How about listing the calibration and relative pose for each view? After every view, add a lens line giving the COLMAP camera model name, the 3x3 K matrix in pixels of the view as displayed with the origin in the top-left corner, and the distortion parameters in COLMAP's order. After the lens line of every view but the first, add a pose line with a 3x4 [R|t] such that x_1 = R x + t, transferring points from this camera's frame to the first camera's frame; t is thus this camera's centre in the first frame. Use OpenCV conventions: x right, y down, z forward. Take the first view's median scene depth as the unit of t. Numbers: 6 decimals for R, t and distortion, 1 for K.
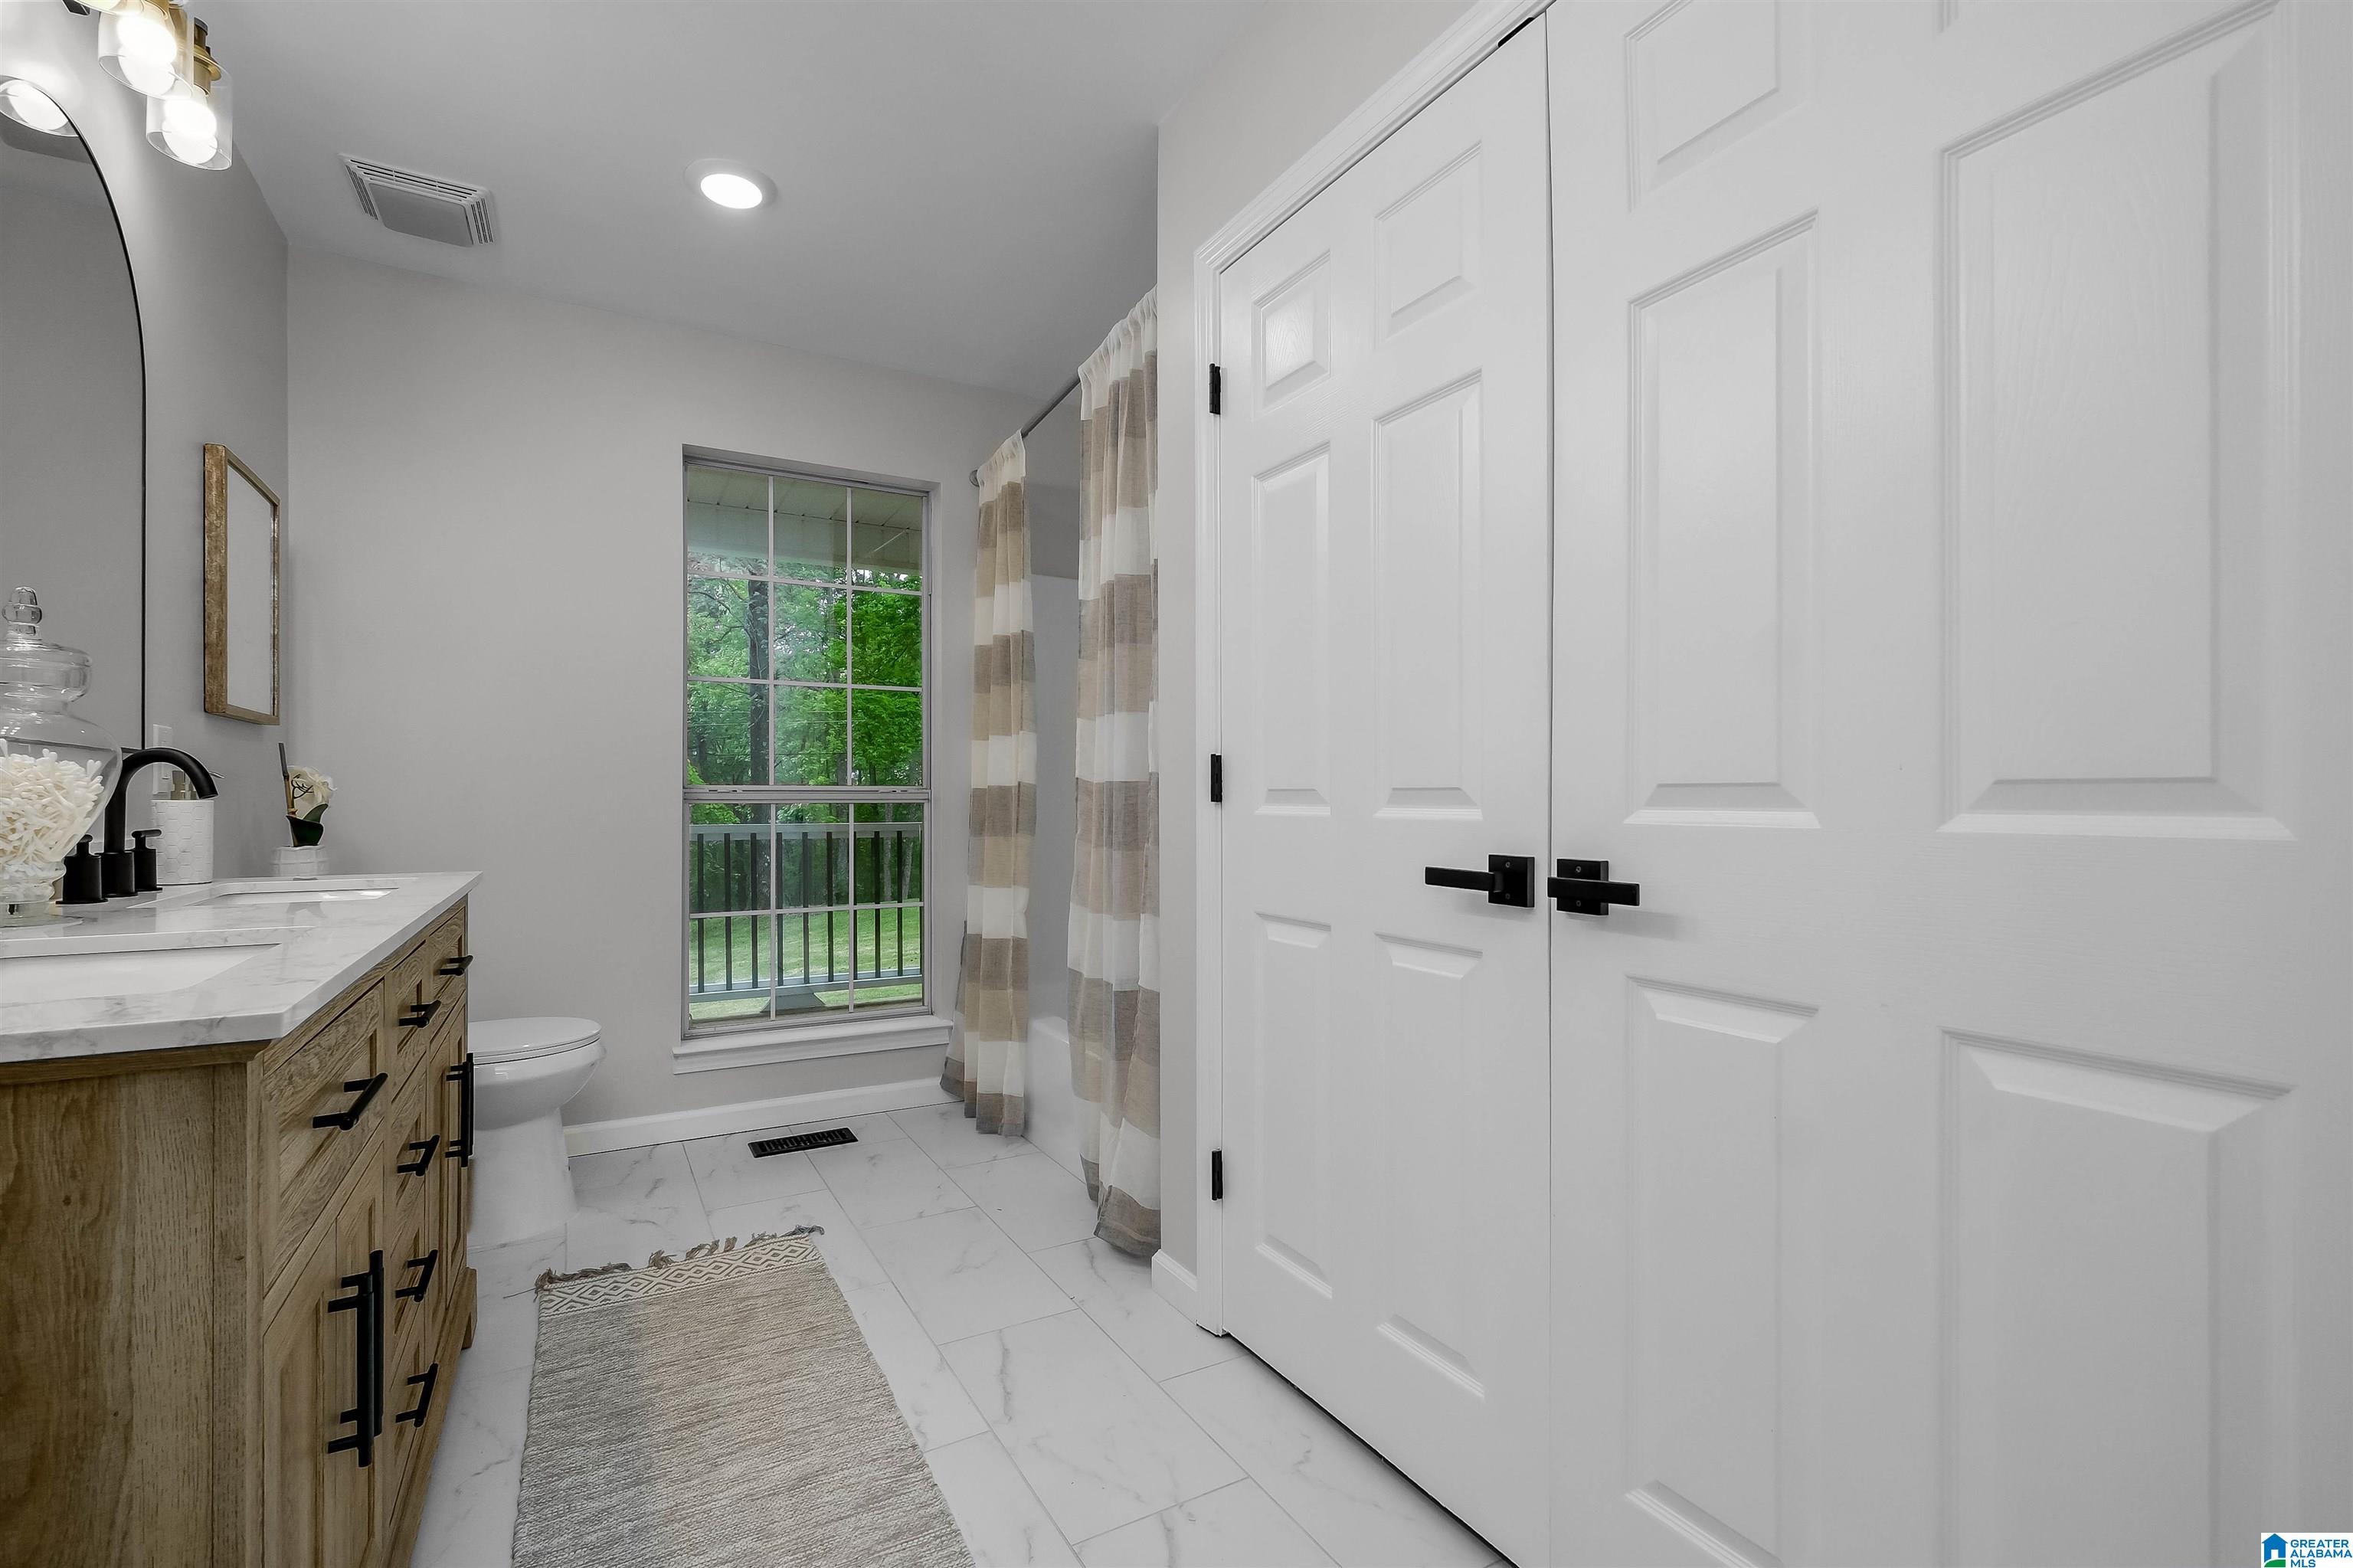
lens RADIAL K [[1042.2, 0, 1171.7], [0, 1042.2, 785.0], [0, 0, 1]] dist [0.001628, -0.000792]
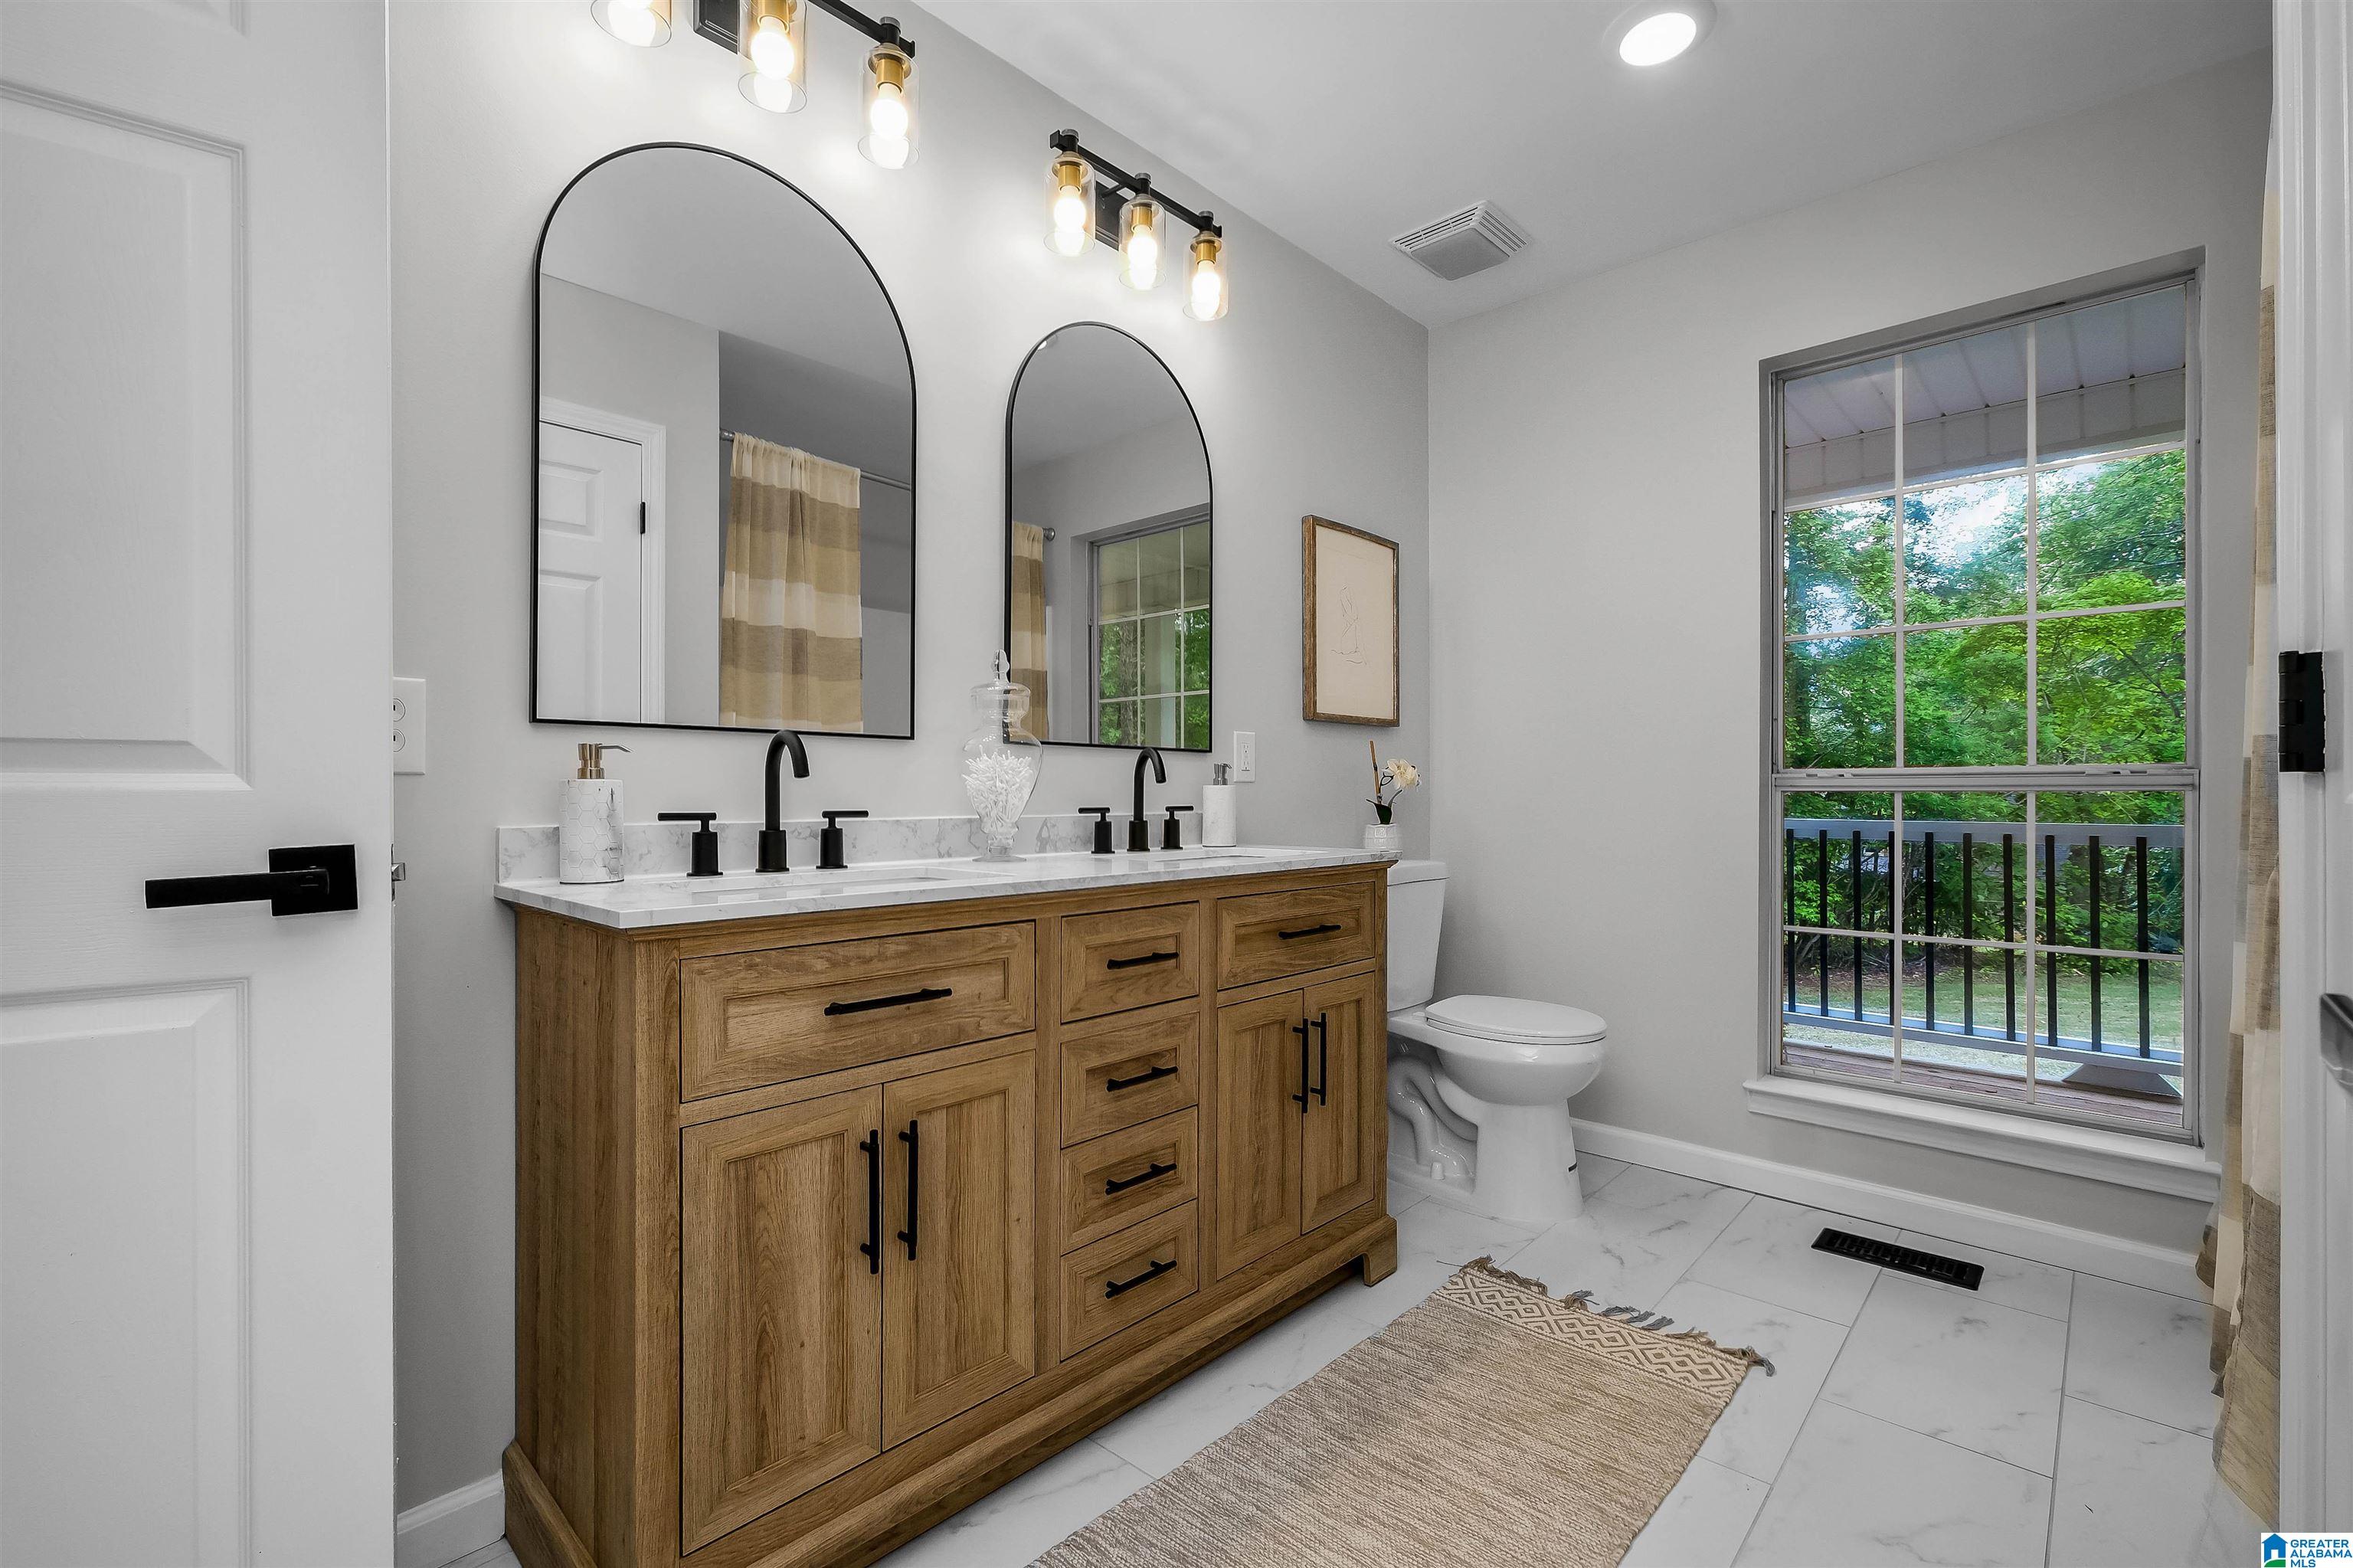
lens RADIAL K [[1042.2, 0, 1175.3], [0, 1042.2, 791.2], [0, 0, 1]] dist [0.001628, -0.000792]
pose [[0.292790, 0.001333, -0.956176, 0.249237], [0.010526, 0.999934, 0.004617, 0.010831], [0.956119, -0.011416, 0.292757, 0.393401]]
